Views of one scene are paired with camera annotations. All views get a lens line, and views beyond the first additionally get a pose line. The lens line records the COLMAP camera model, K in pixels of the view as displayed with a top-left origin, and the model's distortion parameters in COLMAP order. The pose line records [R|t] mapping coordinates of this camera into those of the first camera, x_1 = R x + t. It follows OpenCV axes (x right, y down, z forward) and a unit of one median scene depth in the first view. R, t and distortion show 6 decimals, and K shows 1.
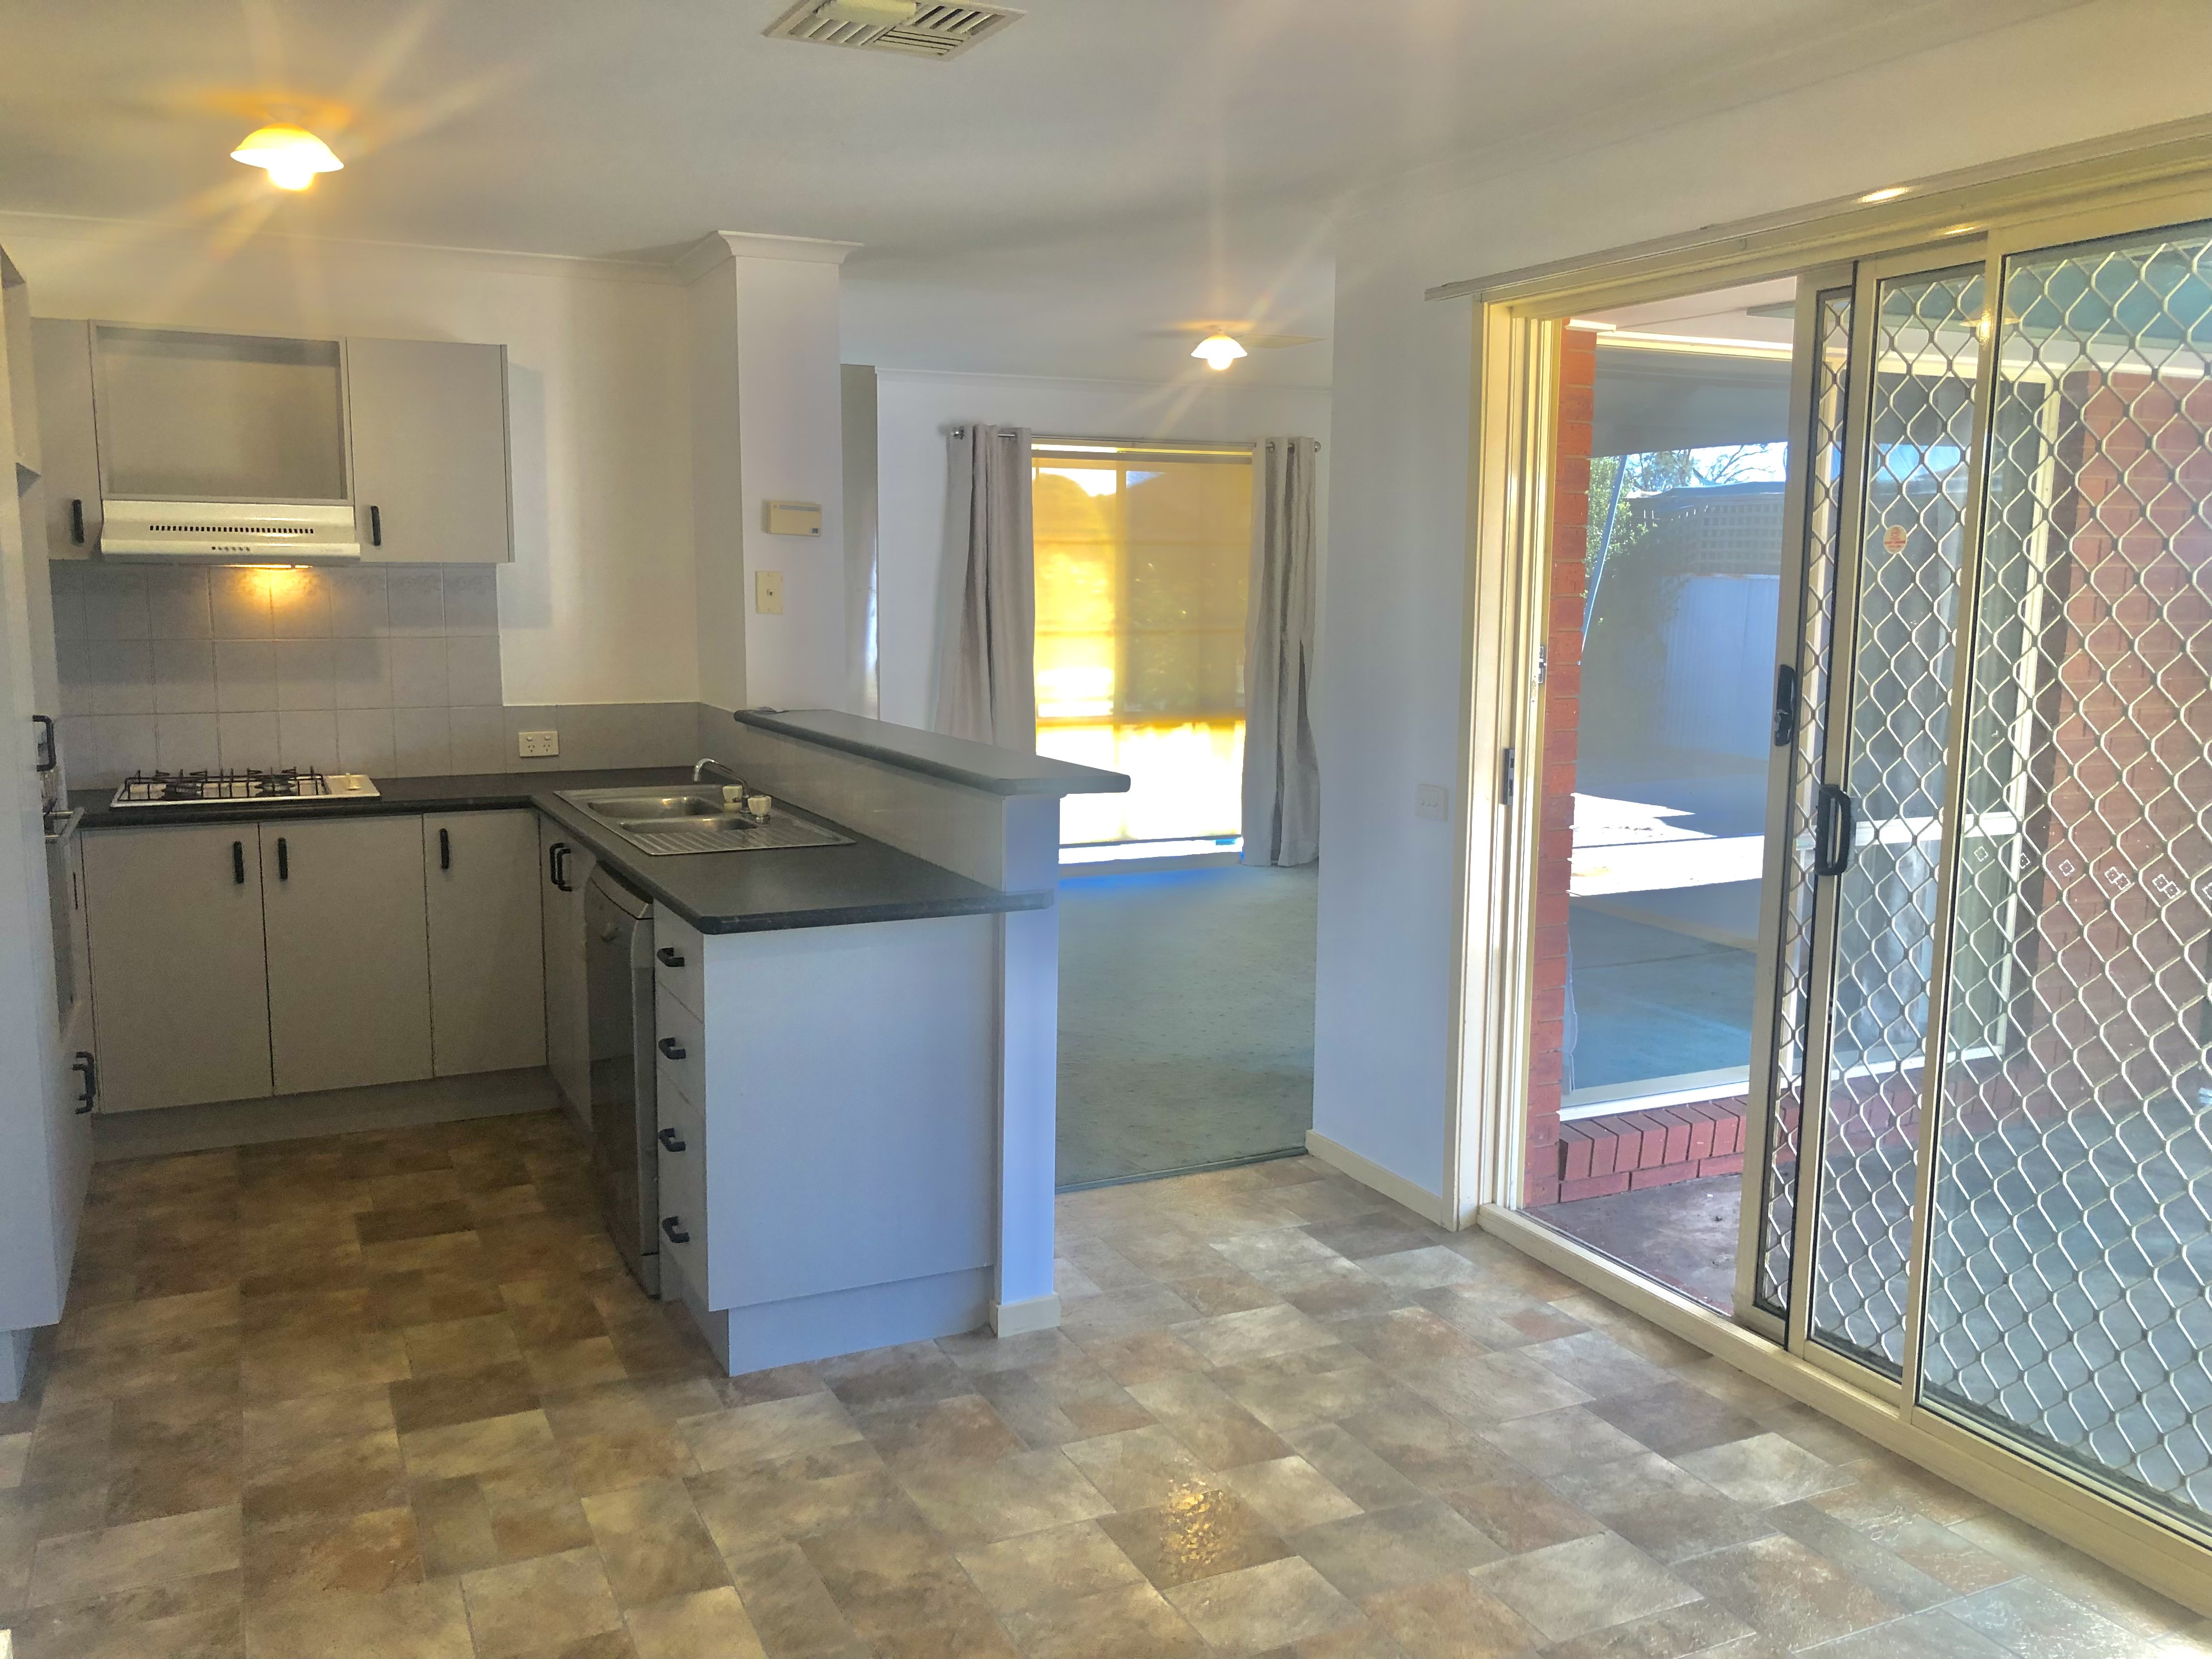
lens RADIAL K [[1835.3, 0, 1094.1], [0, 1835.3, 831.1], [0, 0, 1]] dist [0.031125, -0.033106]
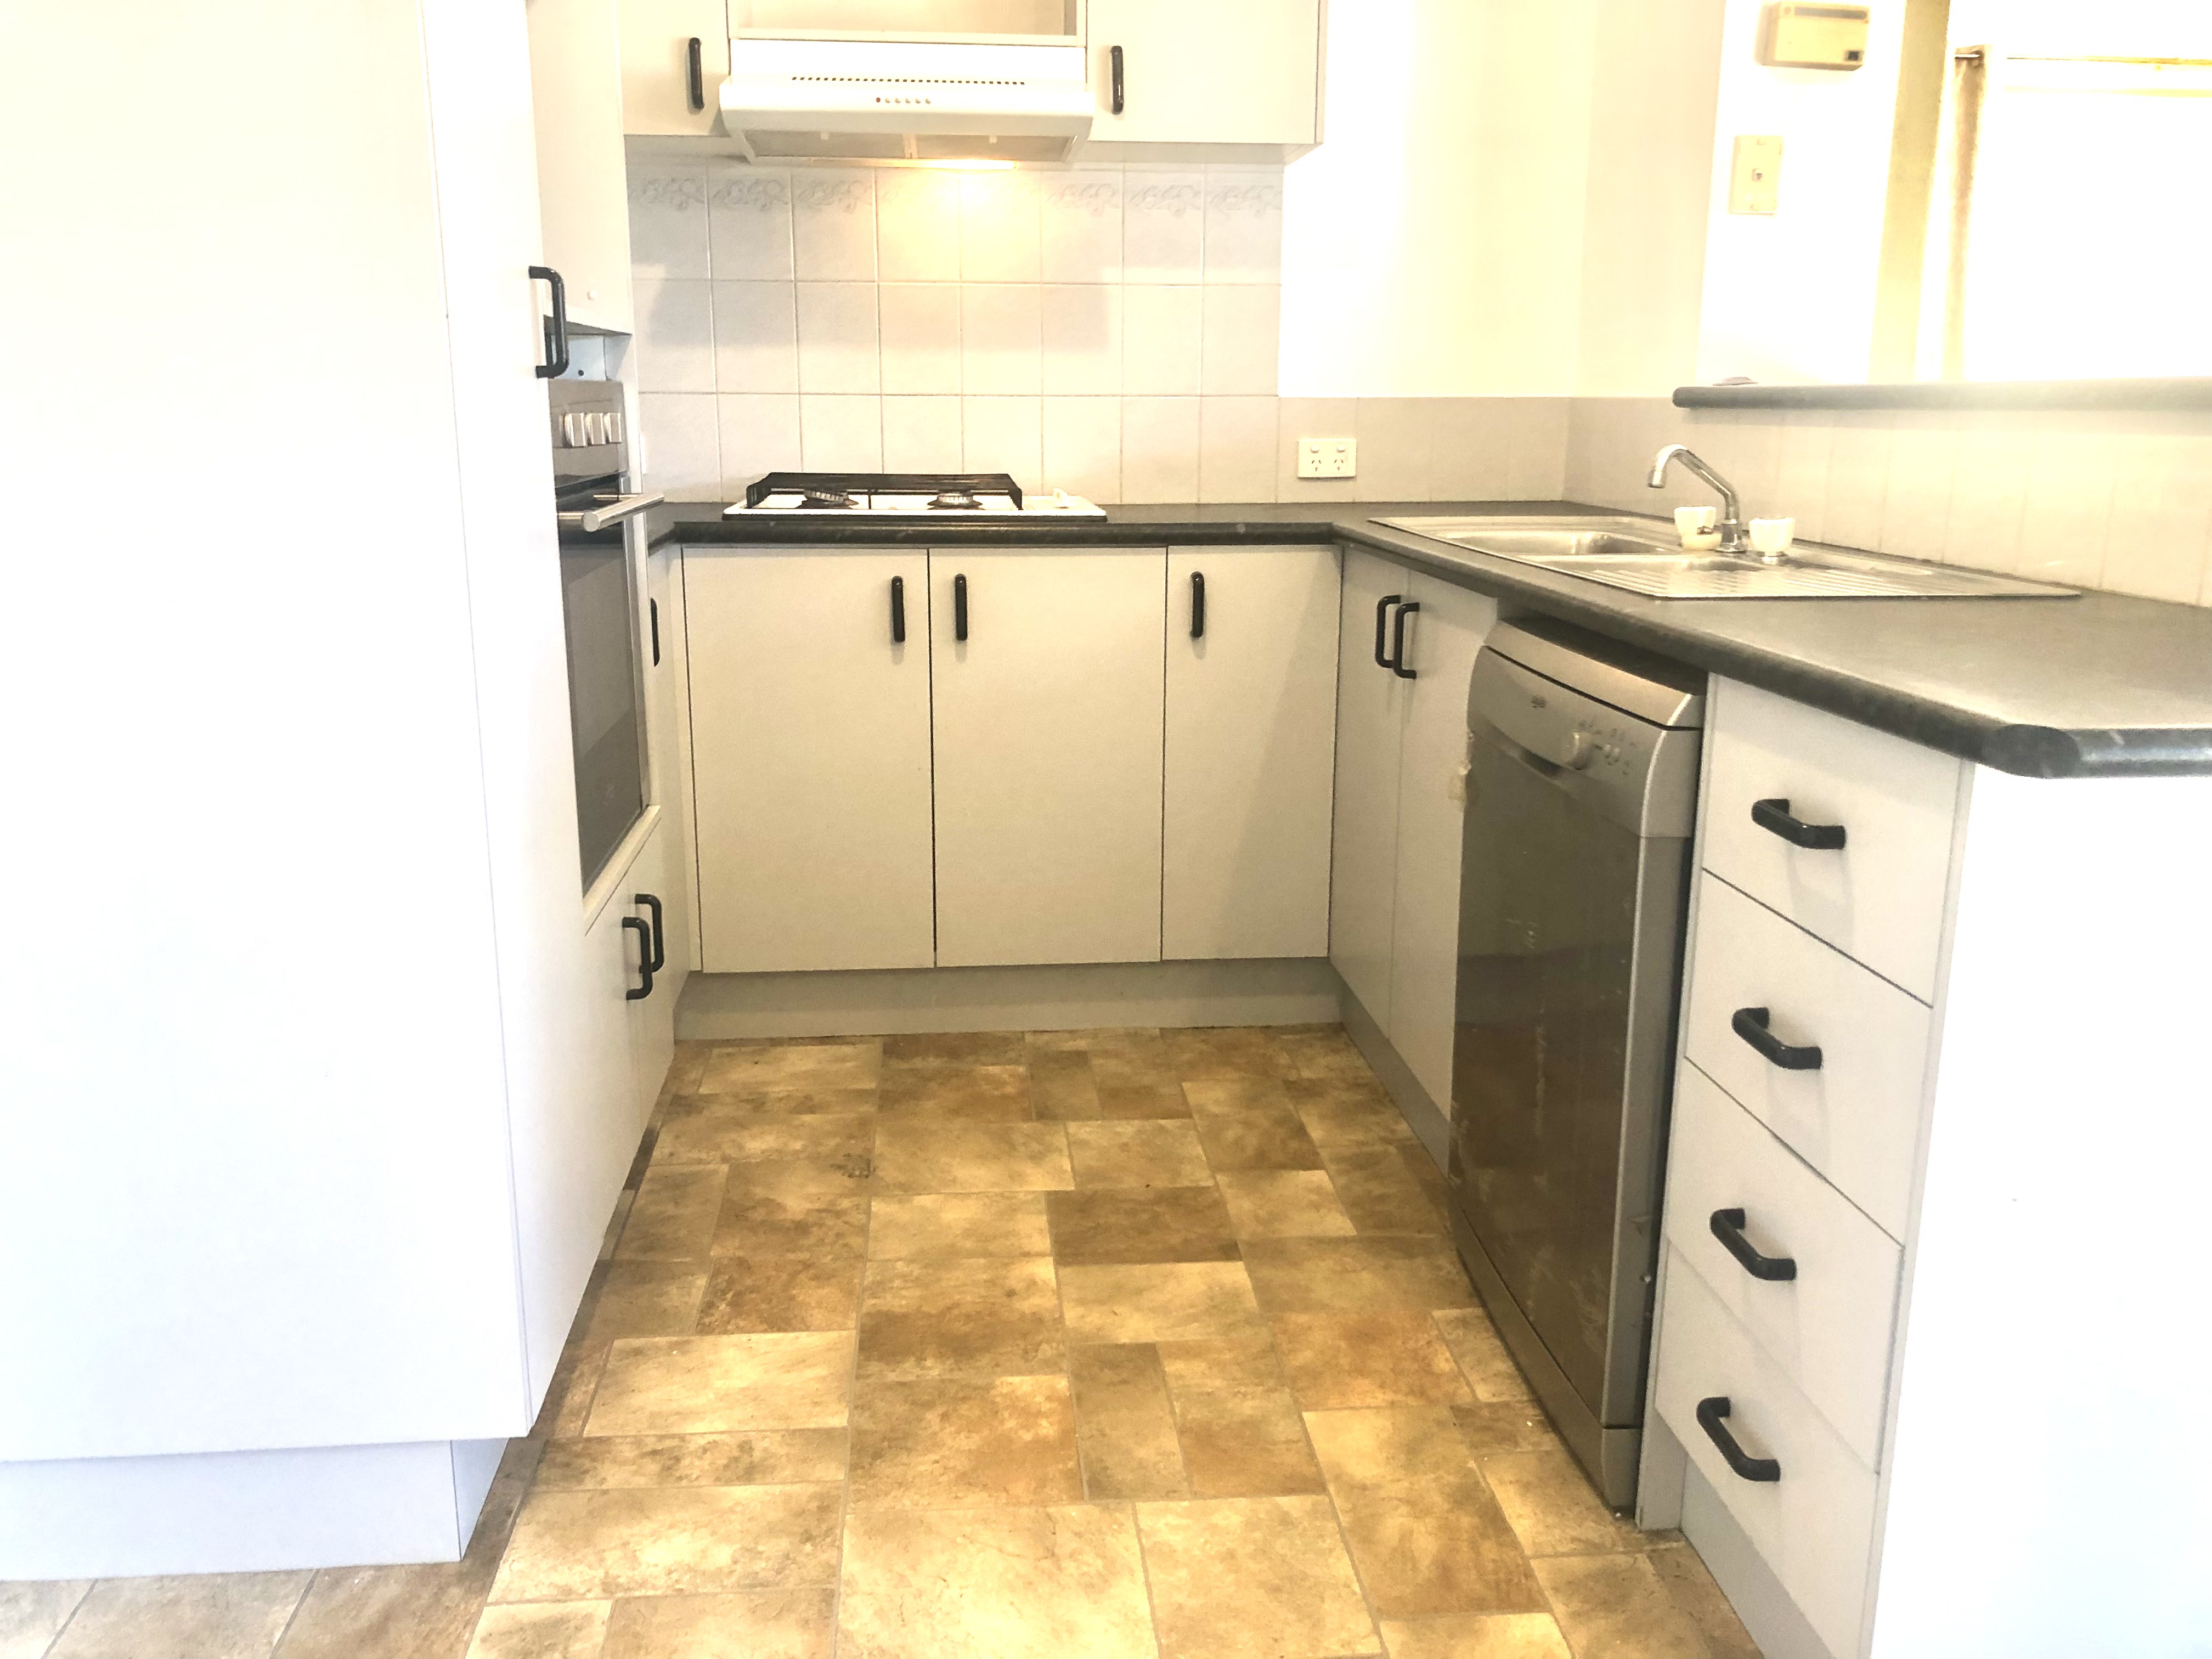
lens RADIAL K [[1835.3, 0, 1095.0], [0, 1835.3, 843.7], [0, 0, 1]] dist [0.031125, -0.033106]
pose [[0.939527, 0.079491, -0.333121, -0.179042], [-0.046708, 0.993343, 0.105302, 0.027732], [0.339274, -0.083375, 0.936986, 0.415670]]
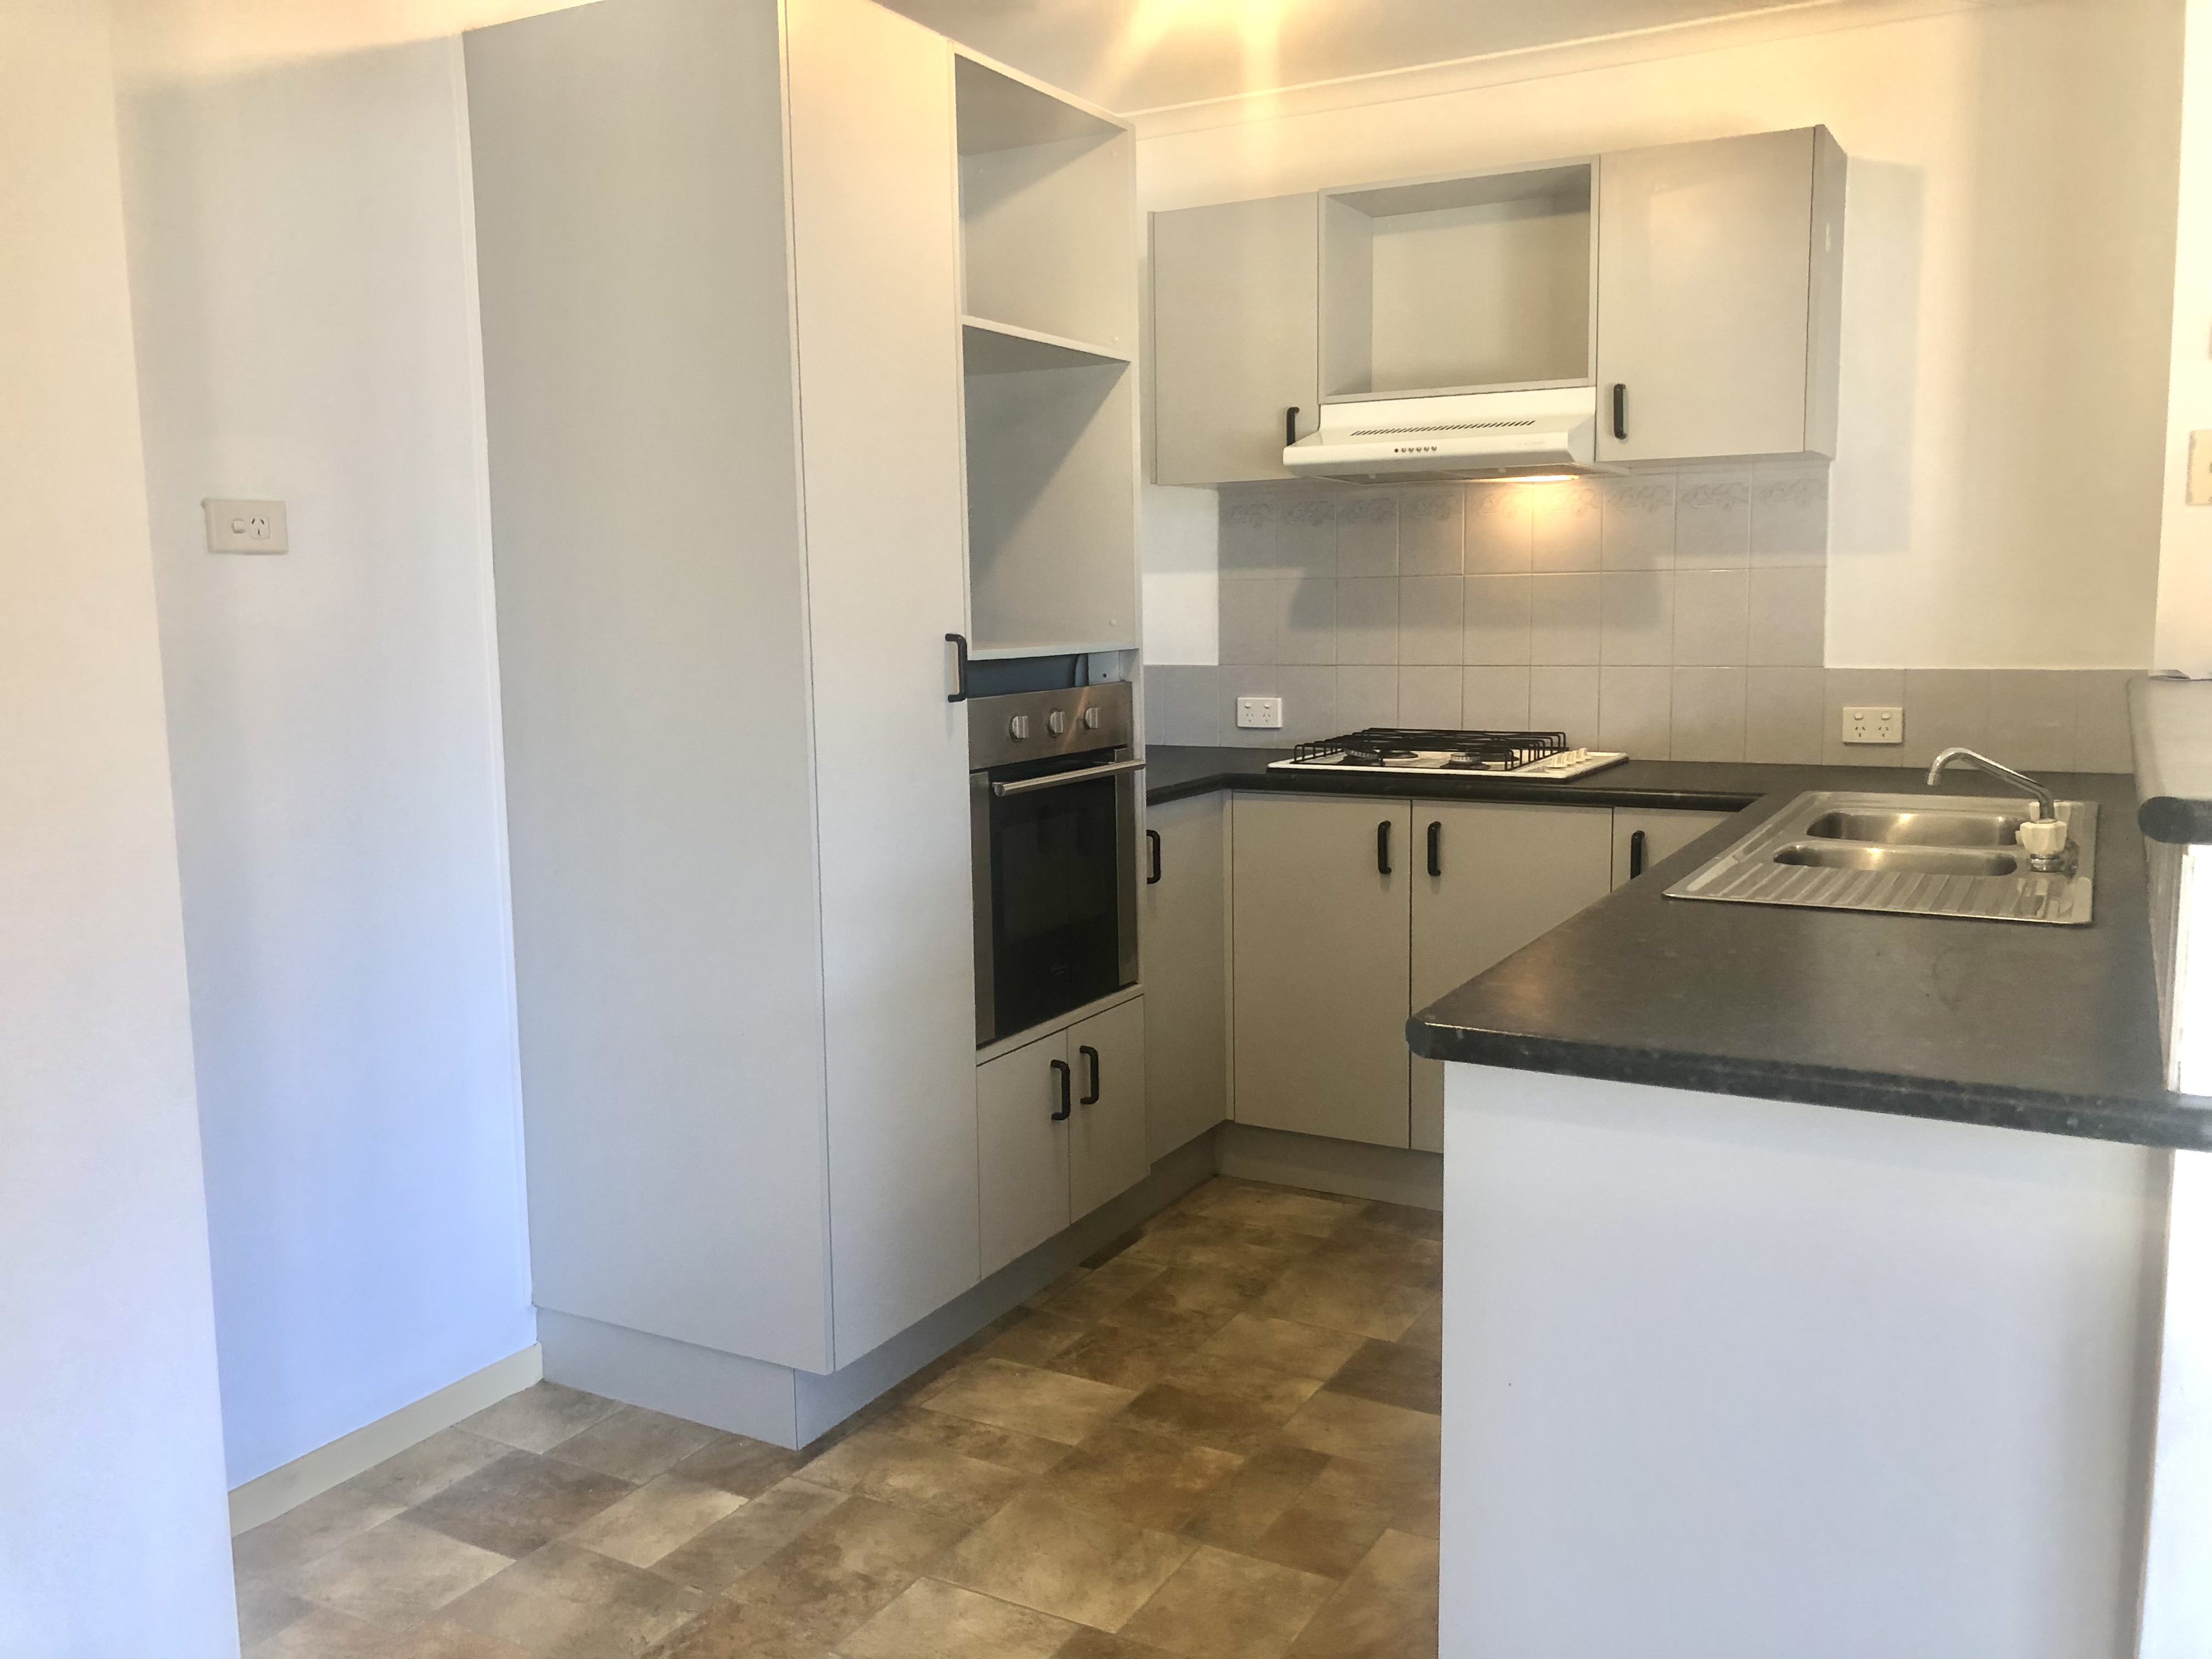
lens RADIAL K [[1835.3, 0, 1058.8], [0, 1835.3, 810.9], [0, 0, 1]] dist [0.031125, -0.033106]
pose [[0.576794, 0.083592, -0.812601, 0.095130], [-0.095000, 0.994865, 0.034910, -0.012805], [0.811347, 0.057061, 0.581773, 0.426658]]
